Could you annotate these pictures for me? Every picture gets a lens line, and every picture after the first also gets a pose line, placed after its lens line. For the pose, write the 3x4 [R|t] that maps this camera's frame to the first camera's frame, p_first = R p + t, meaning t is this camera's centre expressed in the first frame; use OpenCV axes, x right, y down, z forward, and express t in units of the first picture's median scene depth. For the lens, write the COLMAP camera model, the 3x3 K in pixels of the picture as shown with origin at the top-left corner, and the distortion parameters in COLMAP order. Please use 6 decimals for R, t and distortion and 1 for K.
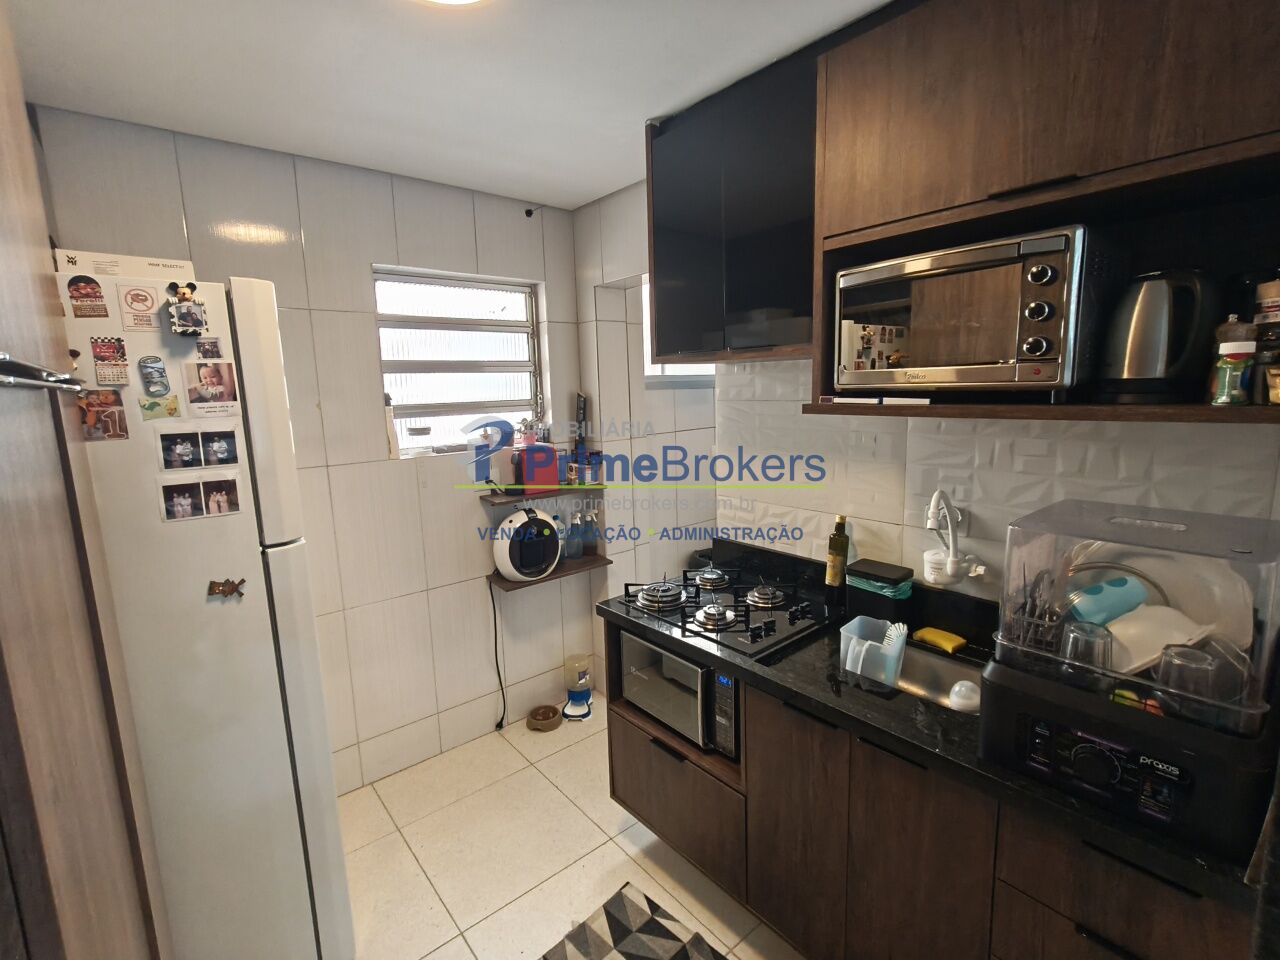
lens RADIAL K [[587.8, 0, 639.4], [0, 587.8, 481.5], [0, 0, 1]] dist [-0.001246, 0.000205]
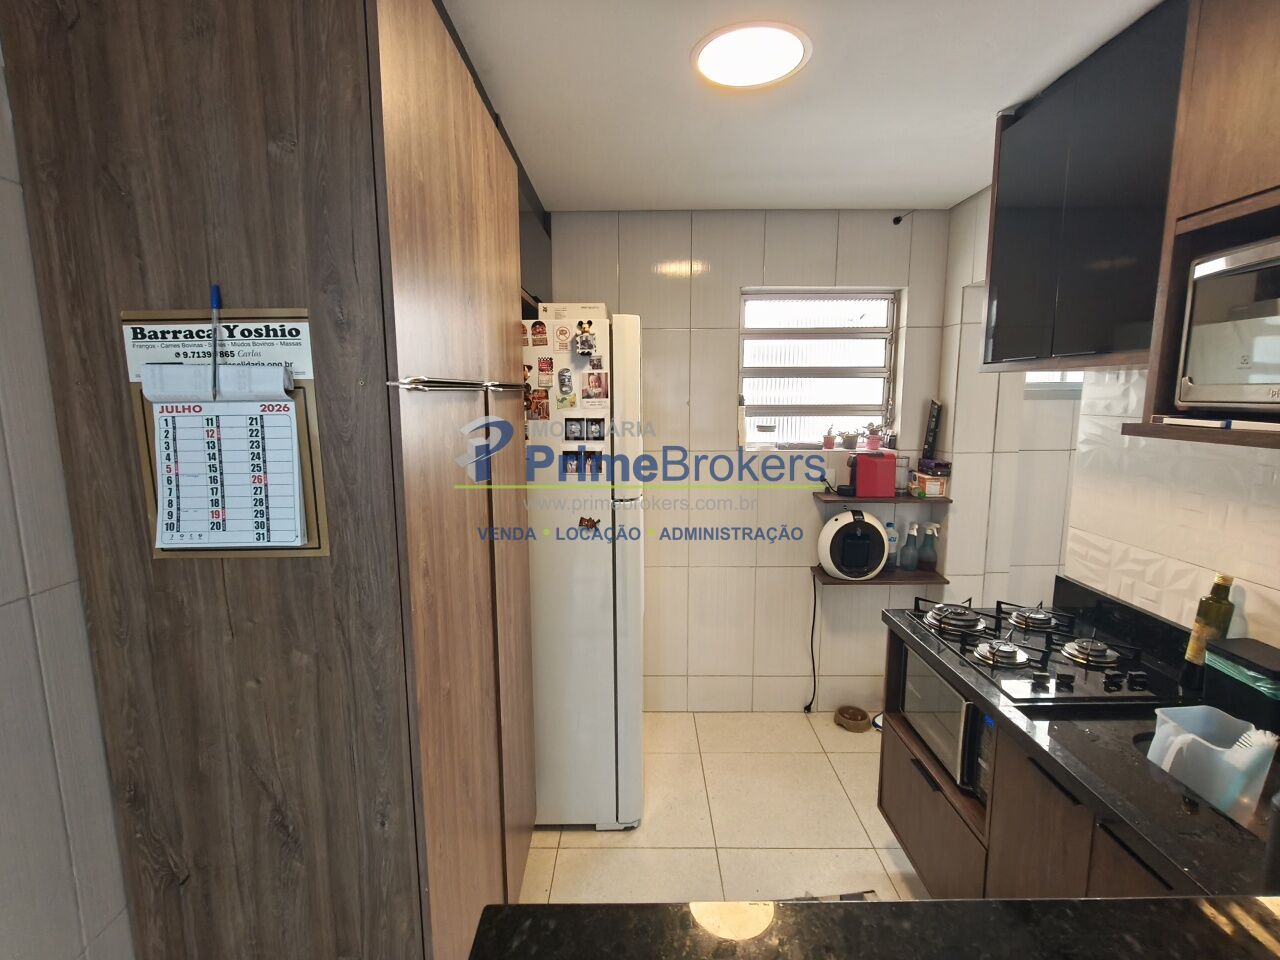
lens RADIAL K [[587.8, 0, 640.3], [0, 587.8, 480.6], [0, 0, 1]] dist [-0.001246, 0.000205]
pose [[0.767002, 0.118933, -0.630526, 0.253775], [-0.121064, 0.991846, 0.039819, -0.001199], [0.630120, 0.045793, 0.775146, -0.060680]]
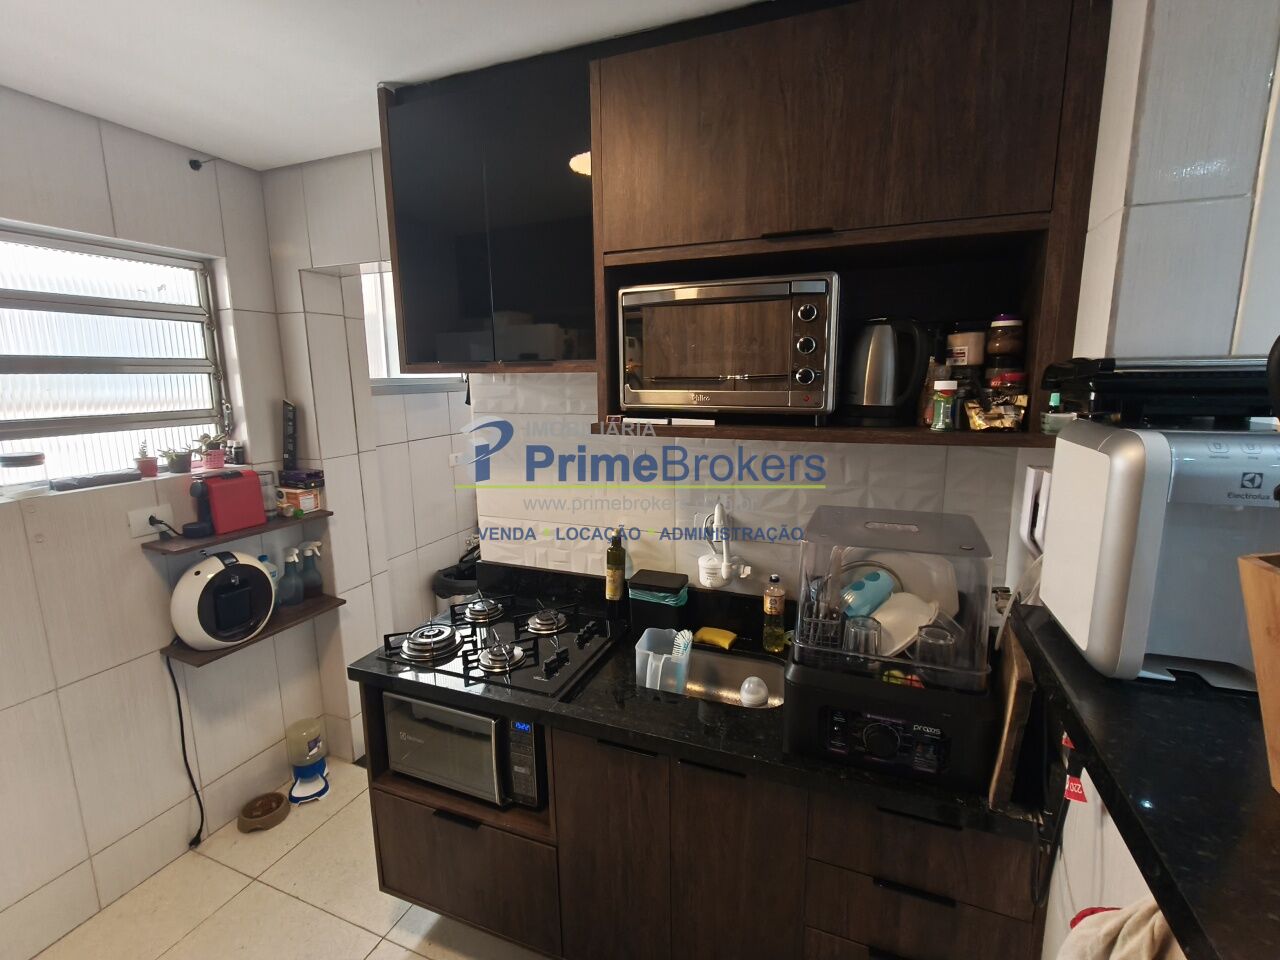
lens RADIAL K [[587.8, 0, 642.0], [0, 587.8, 478.8], [0, 0, 1]] dist [-0.001246, 0.000205]
pose [[0.883119, -0.063034, 0.464894, -0.087860], [0.060960, 0.997950, 0.019510, -0.049465], [-0.465171, 0.011110, 0.885151, 0.100699]]
